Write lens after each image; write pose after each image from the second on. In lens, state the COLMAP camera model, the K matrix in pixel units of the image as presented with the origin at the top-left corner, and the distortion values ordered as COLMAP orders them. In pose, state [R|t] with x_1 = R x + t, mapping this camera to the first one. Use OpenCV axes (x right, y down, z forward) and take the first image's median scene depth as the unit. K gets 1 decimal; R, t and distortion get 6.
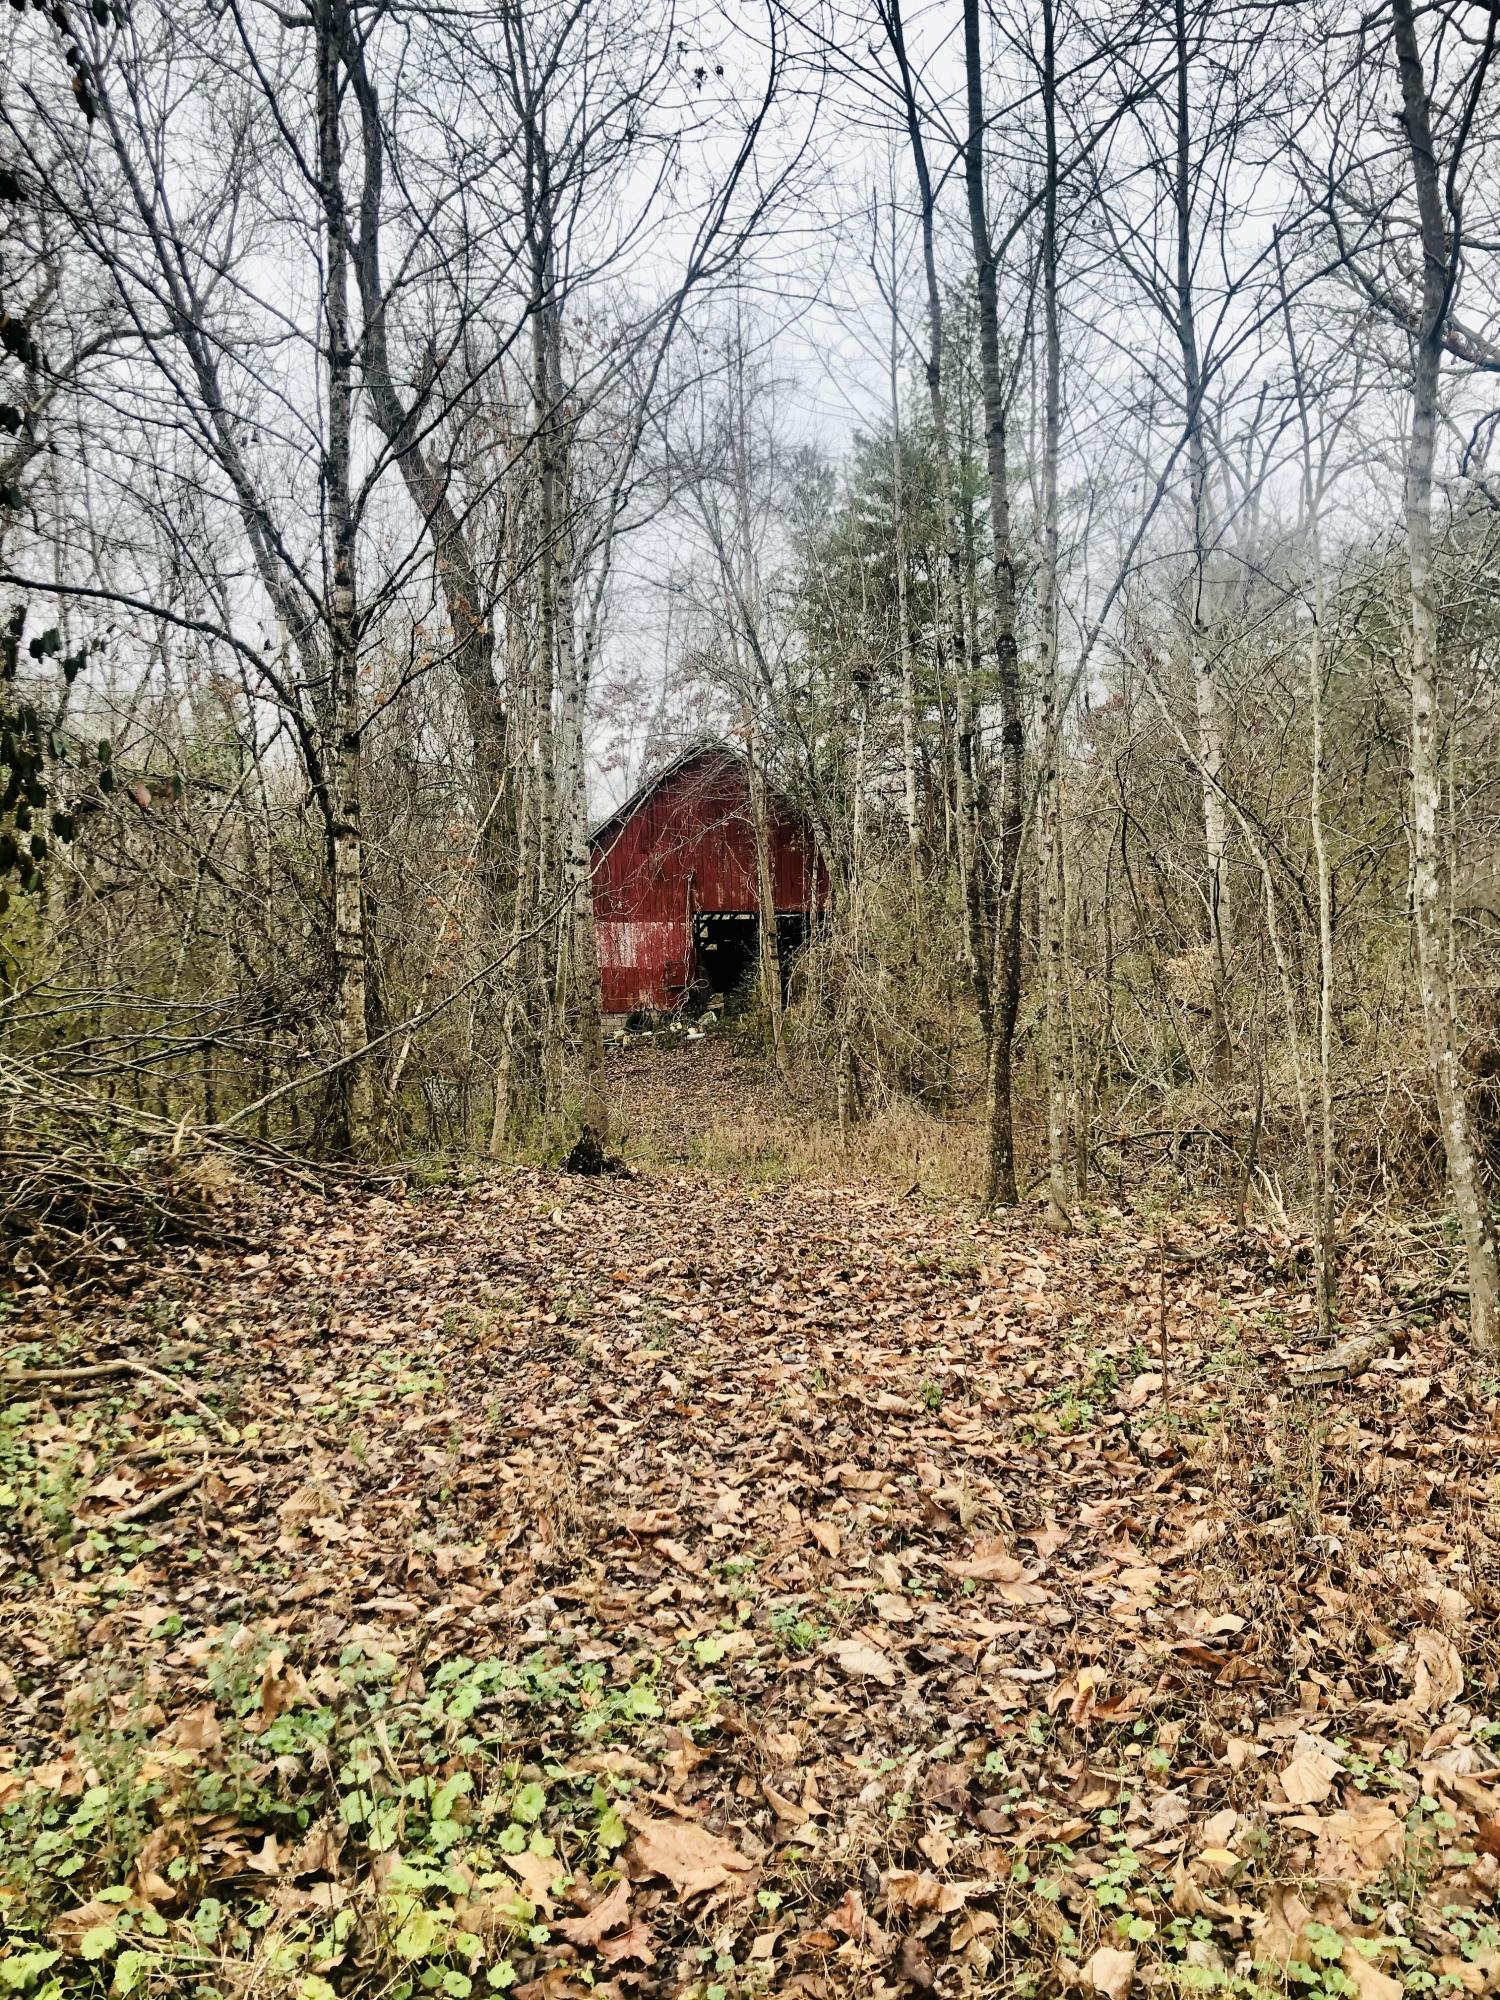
lens RADIAL K [[1643.7, 0, 746.2], [0, 1643.7, 999.2], [0, 0, 1]] dist [0.003637, 0.000834]
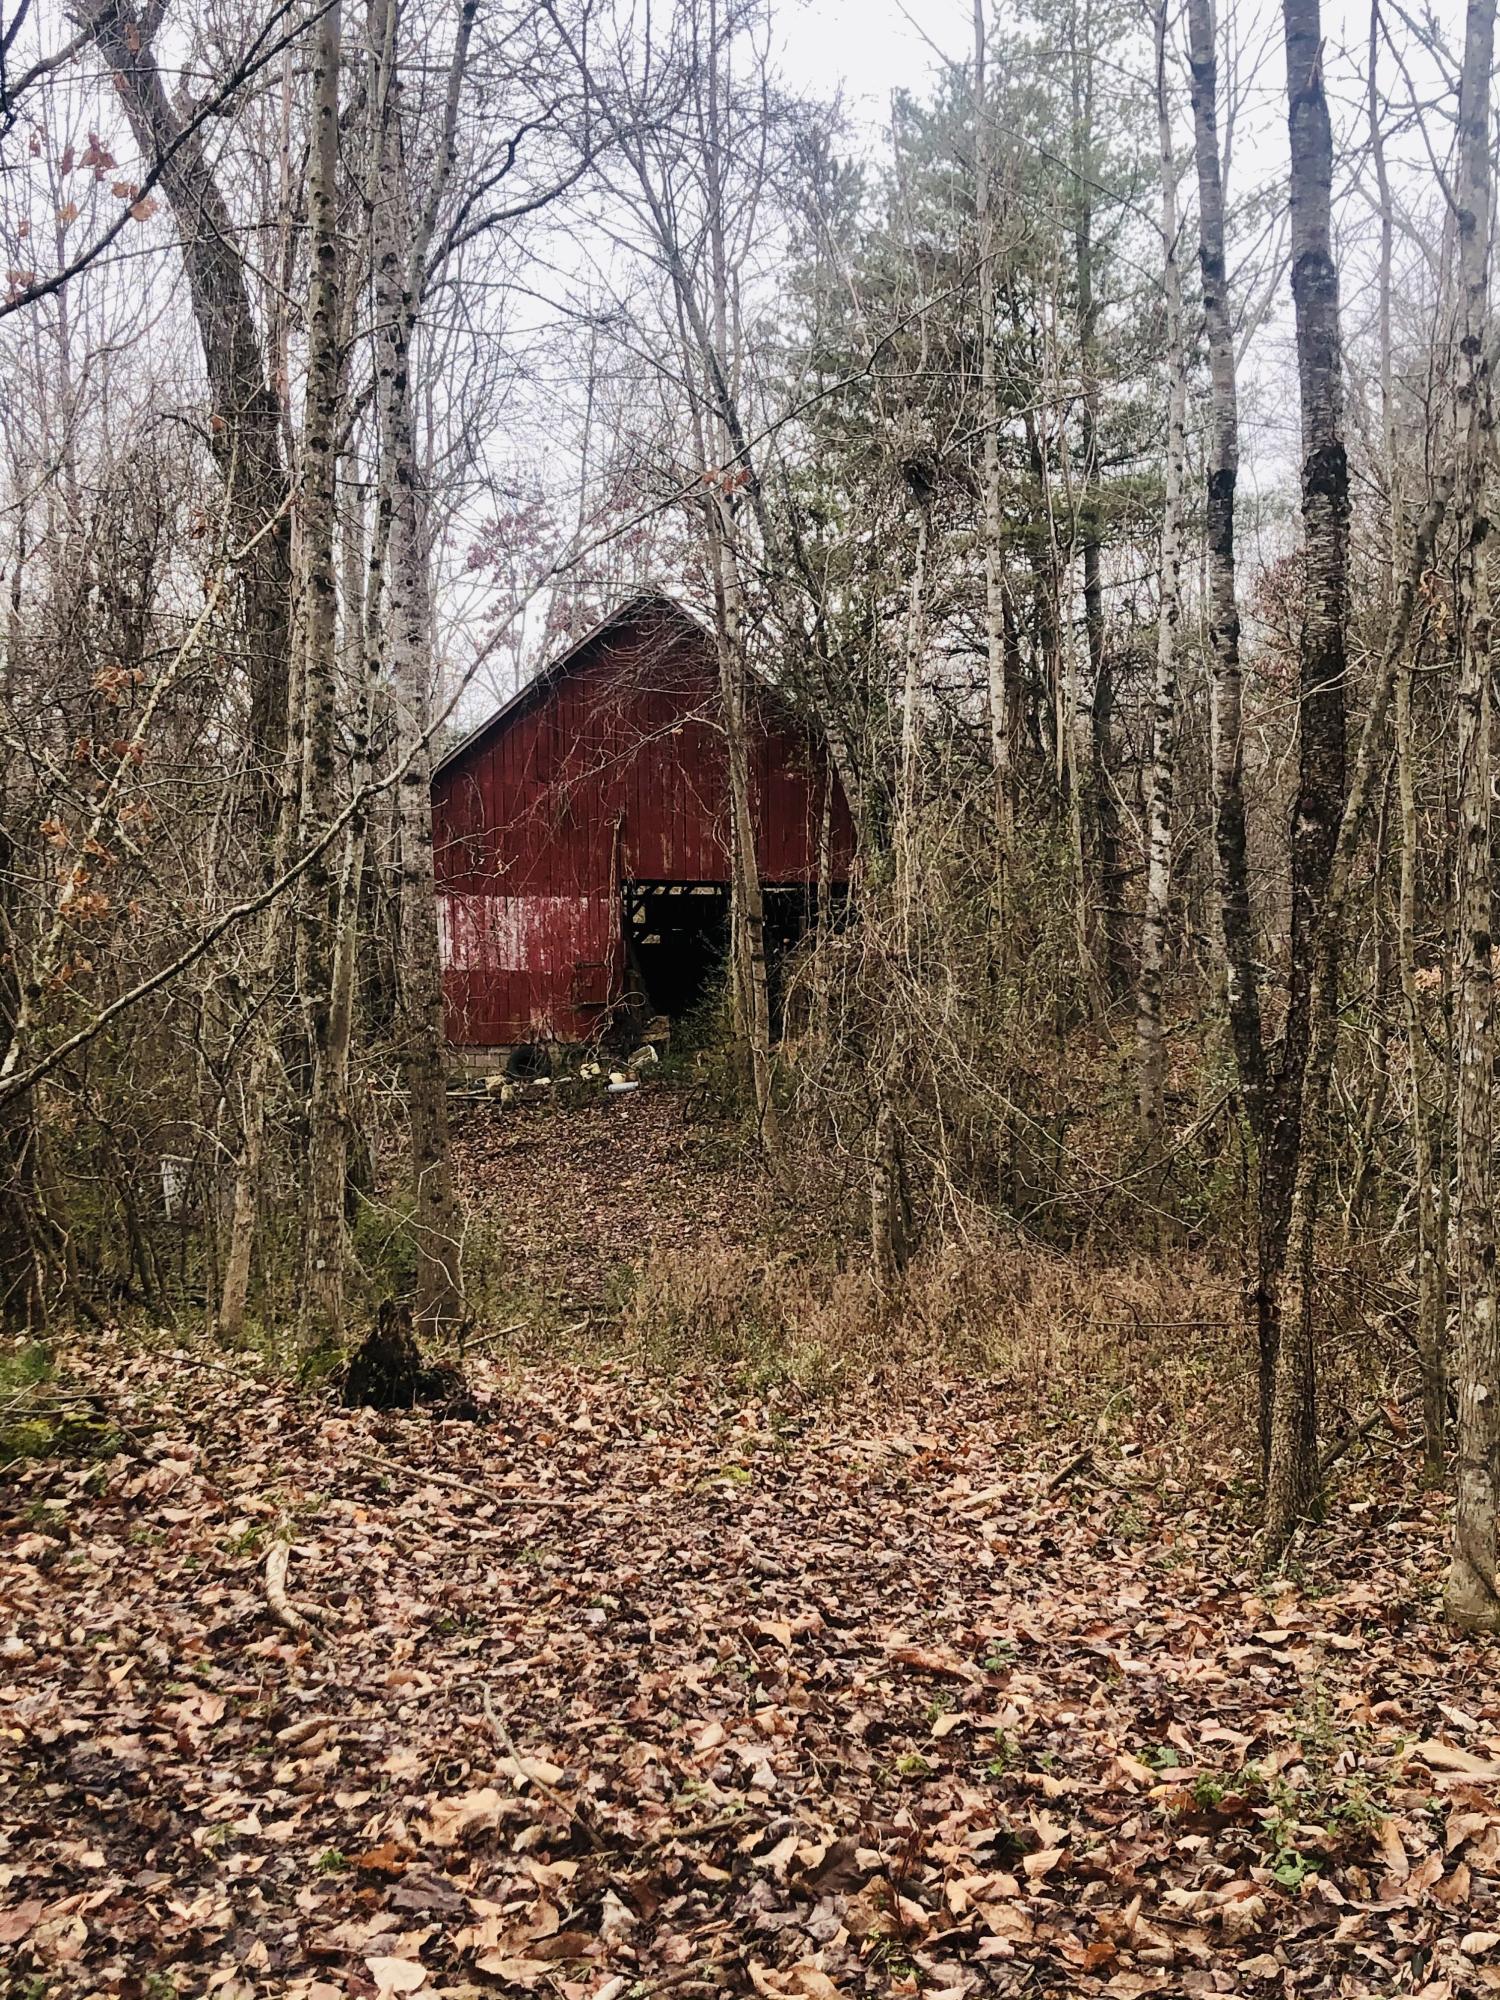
lens RADIAL K [[2470.4, 0, 755.5], [0, 2470.4, 999.3], [0, 0, 1]] dist [0.085015, 0.000000]
pose [[0.999679, 0.013554, 0.021424, -0.002273], [-0.013379, 0.999876, -0.008303, -0.003210], [-0.021534, 0.008014, 0.999736, 0.111478]]
